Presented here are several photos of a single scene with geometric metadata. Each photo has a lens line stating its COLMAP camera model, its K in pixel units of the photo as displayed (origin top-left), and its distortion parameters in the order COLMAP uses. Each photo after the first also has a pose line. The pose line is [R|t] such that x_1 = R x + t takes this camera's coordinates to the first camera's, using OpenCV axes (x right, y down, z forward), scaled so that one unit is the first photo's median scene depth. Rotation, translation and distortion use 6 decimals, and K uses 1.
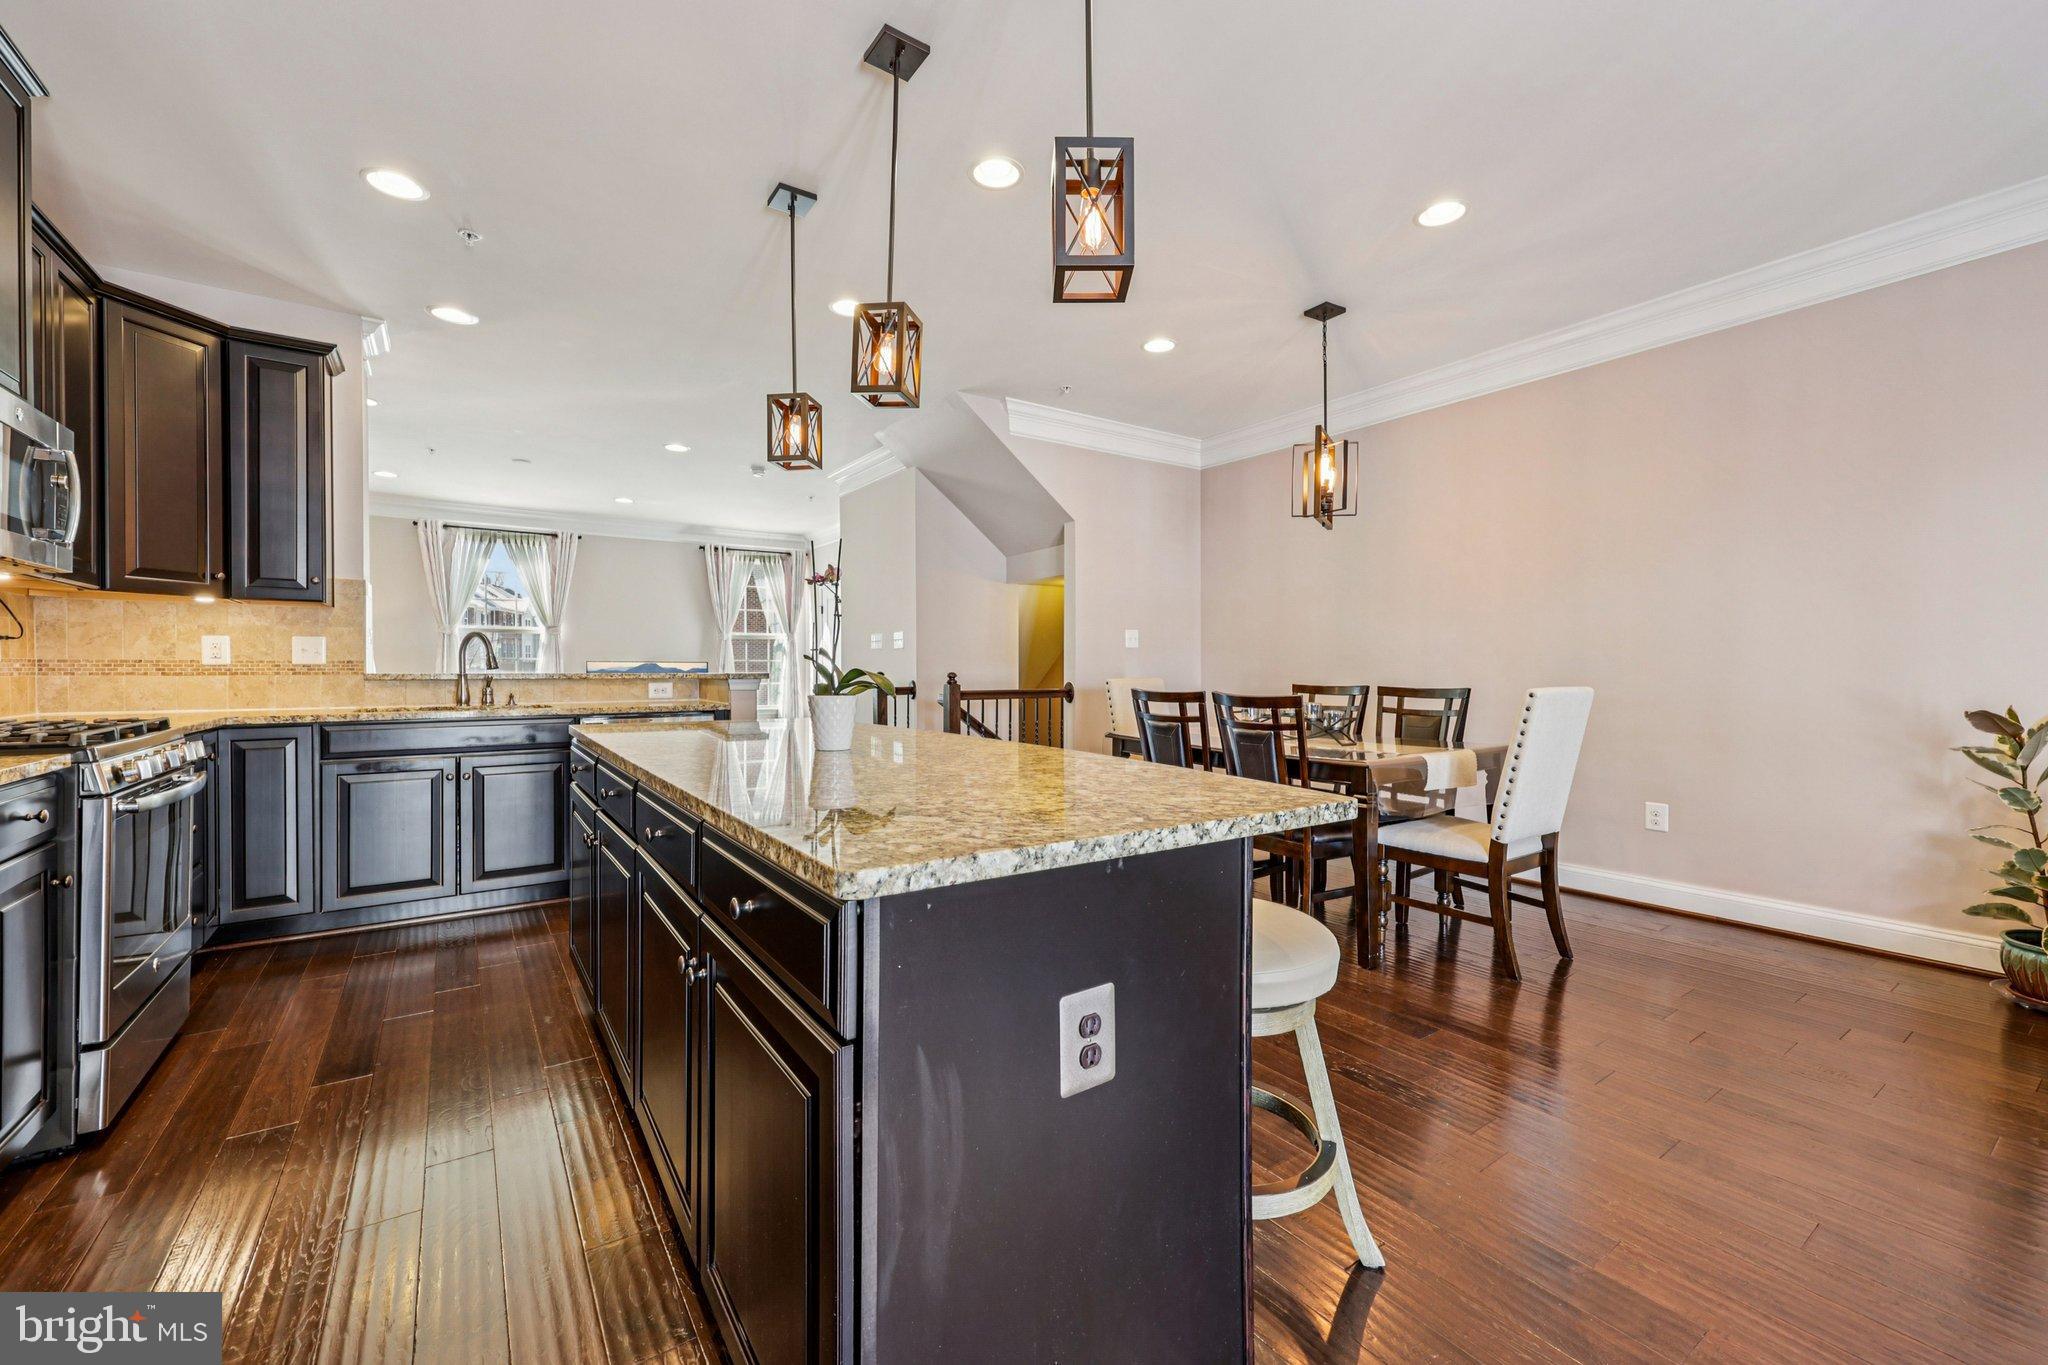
lens RADIAL K [[835.8, 0, 1033.6], [0, 835.8, 673.5], [0, 0, 1]] dist [0.005839, -0.000133]
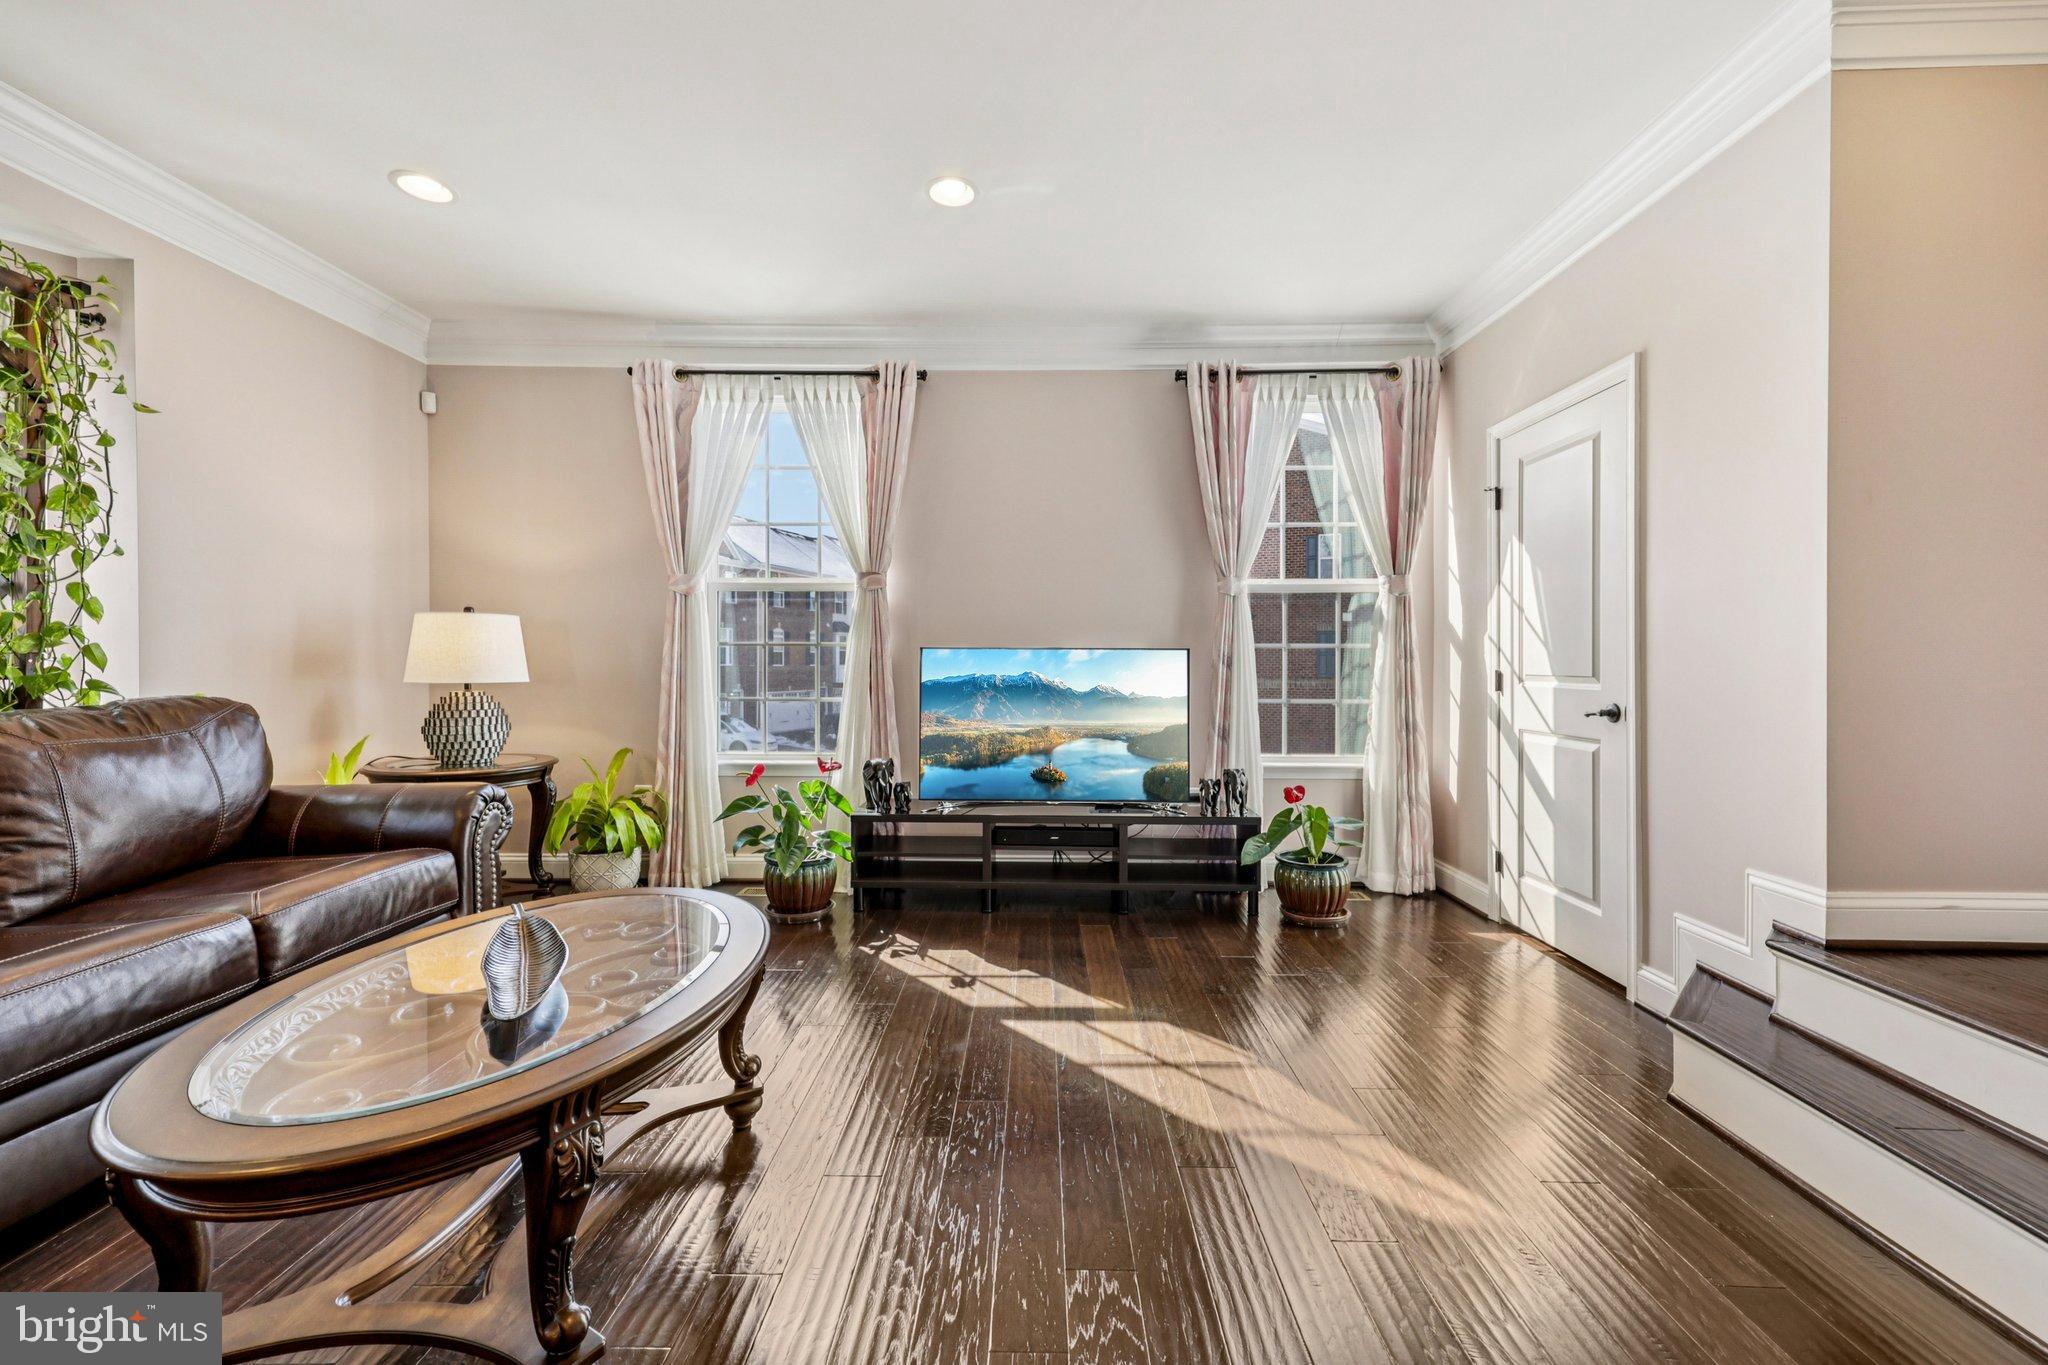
lens RADIAL K [[835.8, 0, 1018.7], [0, 835.8, 664.6], [0, 0, 1]] dist [0.005839, -0.000133]
pose [[0.811737, 0.001944, -0.584020, -0.563045], [-0.004695, 0.999984, -0.003196, -0.010682], [0.584004, 0.005336, 0.811733, 1.586727]]
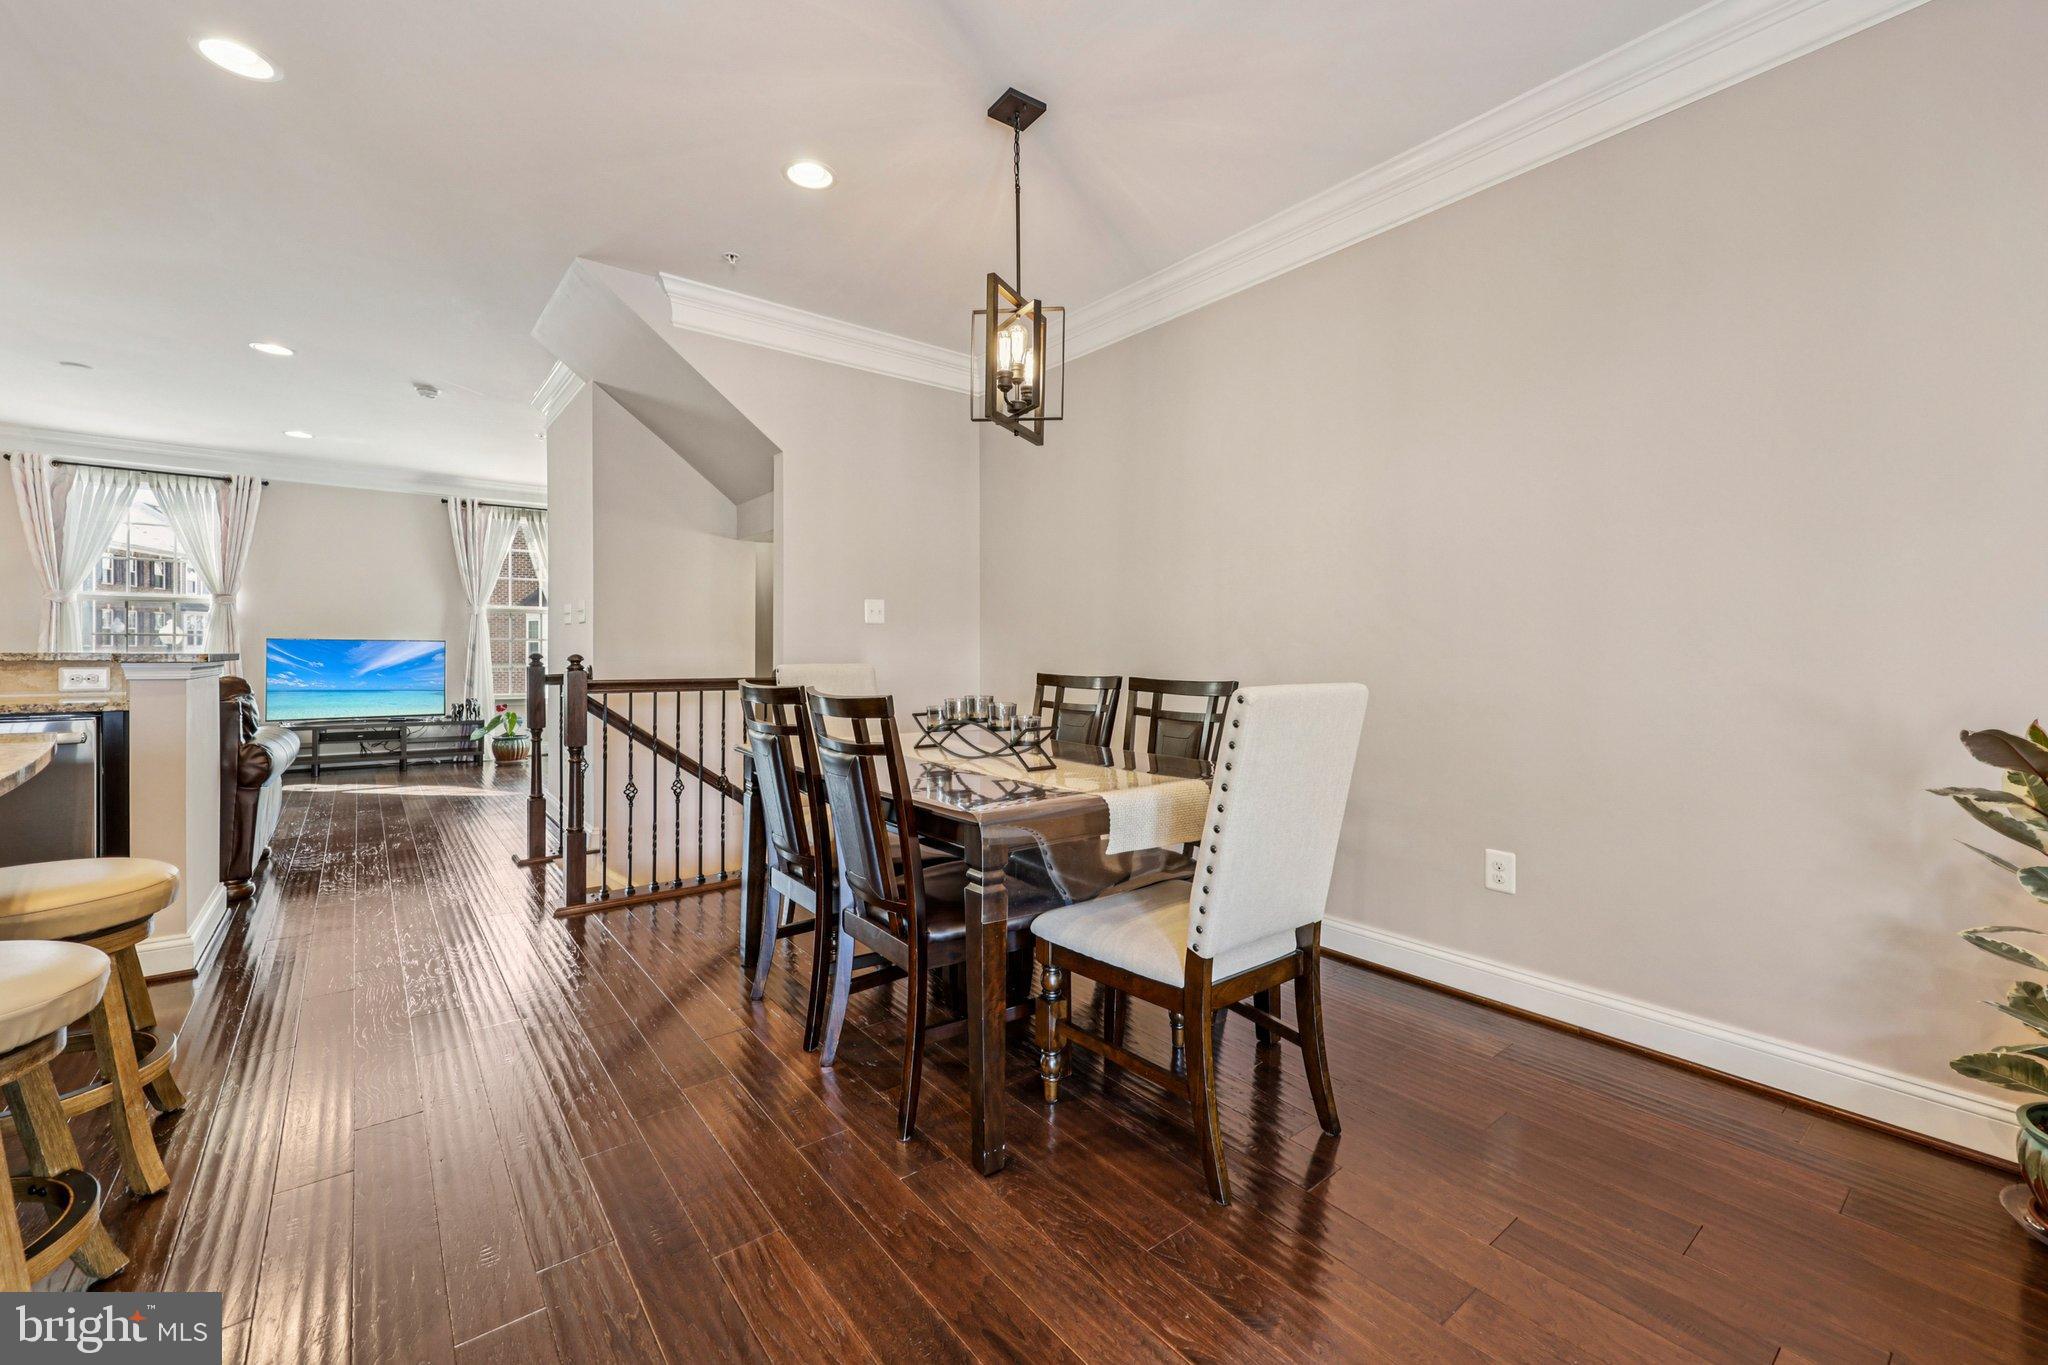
lens RADIAL K [[835.8, 0, 1034.4], [0, 835.8, 654.5], [0, 0, 1]] dist [0.005839, -0.000133]
pose [[0.997556, 0.005429, 0.069657, 0.326060], [-0.005229, 0.999982, -0.003055, -0.001352], [-0.069673, 0.002684, 0.997566, 0.353188]]
